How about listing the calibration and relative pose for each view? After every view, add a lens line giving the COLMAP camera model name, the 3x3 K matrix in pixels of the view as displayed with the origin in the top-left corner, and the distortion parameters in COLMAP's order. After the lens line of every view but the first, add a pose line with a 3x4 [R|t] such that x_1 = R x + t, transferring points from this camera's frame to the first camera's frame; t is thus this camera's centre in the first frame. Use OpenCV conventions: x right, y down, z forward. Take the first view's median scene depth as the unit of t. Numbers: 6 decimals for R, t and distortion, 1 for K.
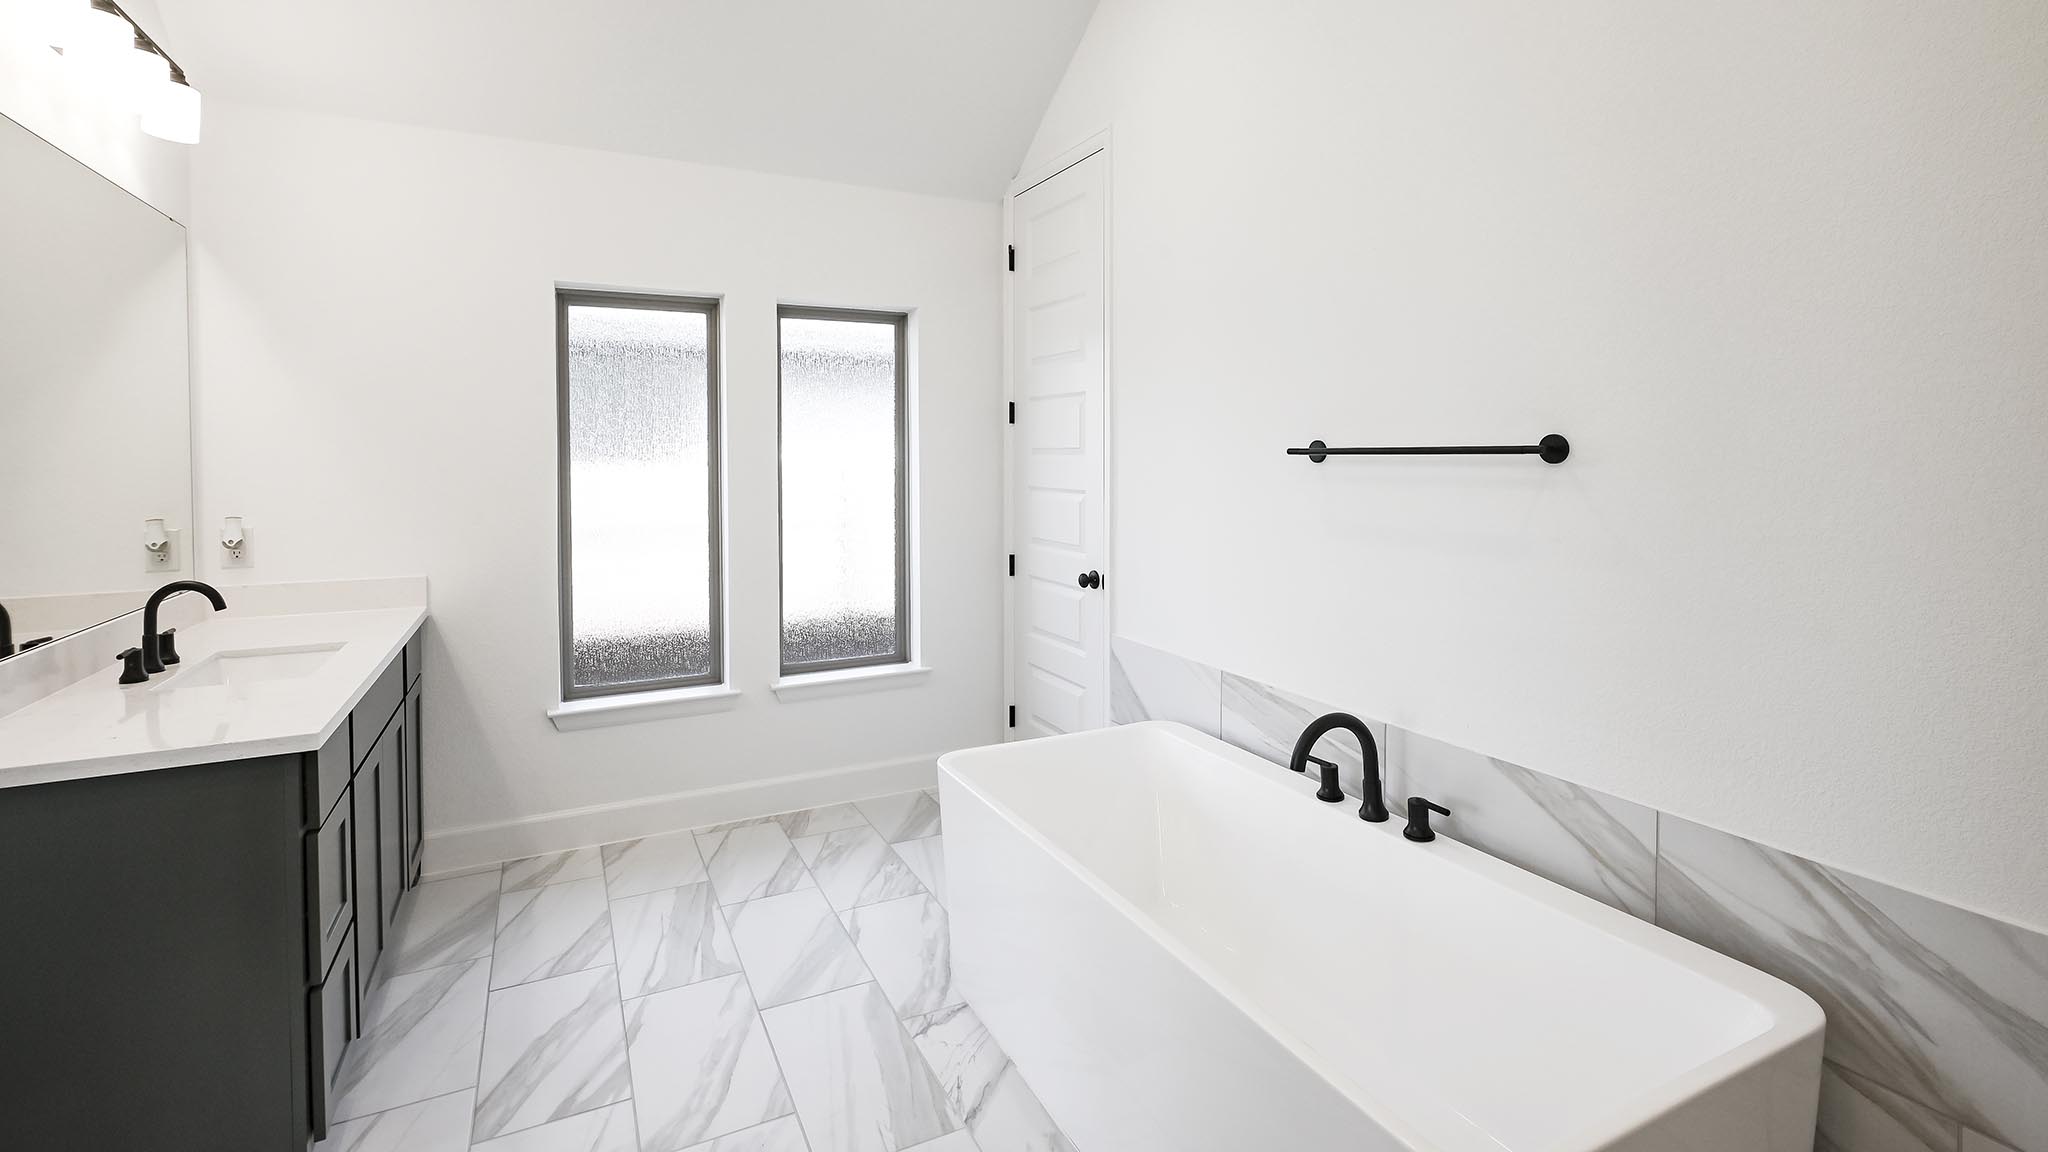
lens RADIAL K [[922.7, 0, 1024.0], [0, 922.7, 576.0], [0, 0, 1]] dist [-0.000278, -0.000062]
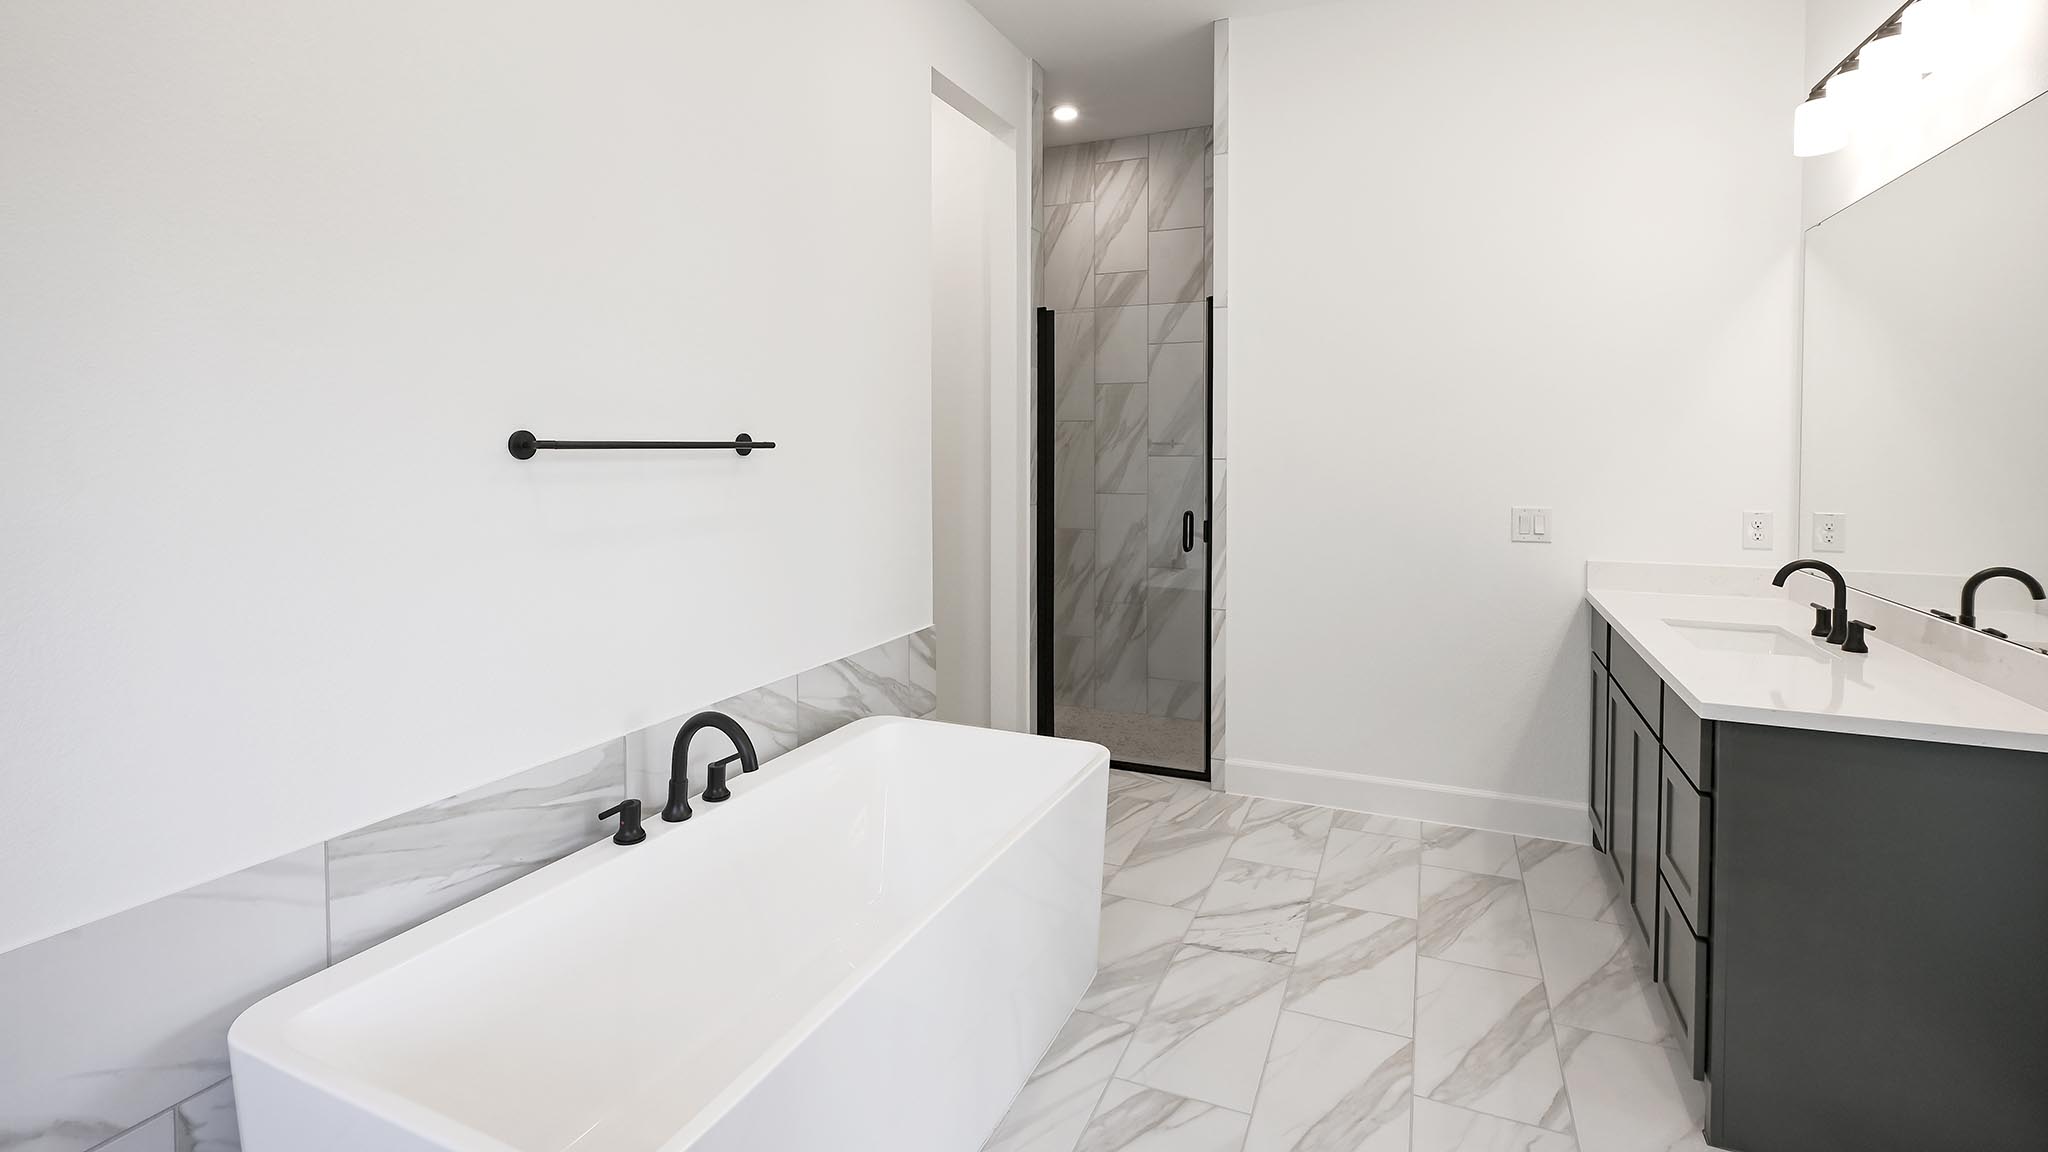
lens RADIAL K [[922.7, 0, 1024.0], [0, 922.7, 576.0], [0, 0, 1]] dist [-0.000278, -0.000062]
pose [[-0.634250, -0.089037, 0.767984, -0.709504], [0.117780, 0.970624, 0.209801, -0.182200], [-0.764104, 0.223519, -0.605132, 1.510268]]
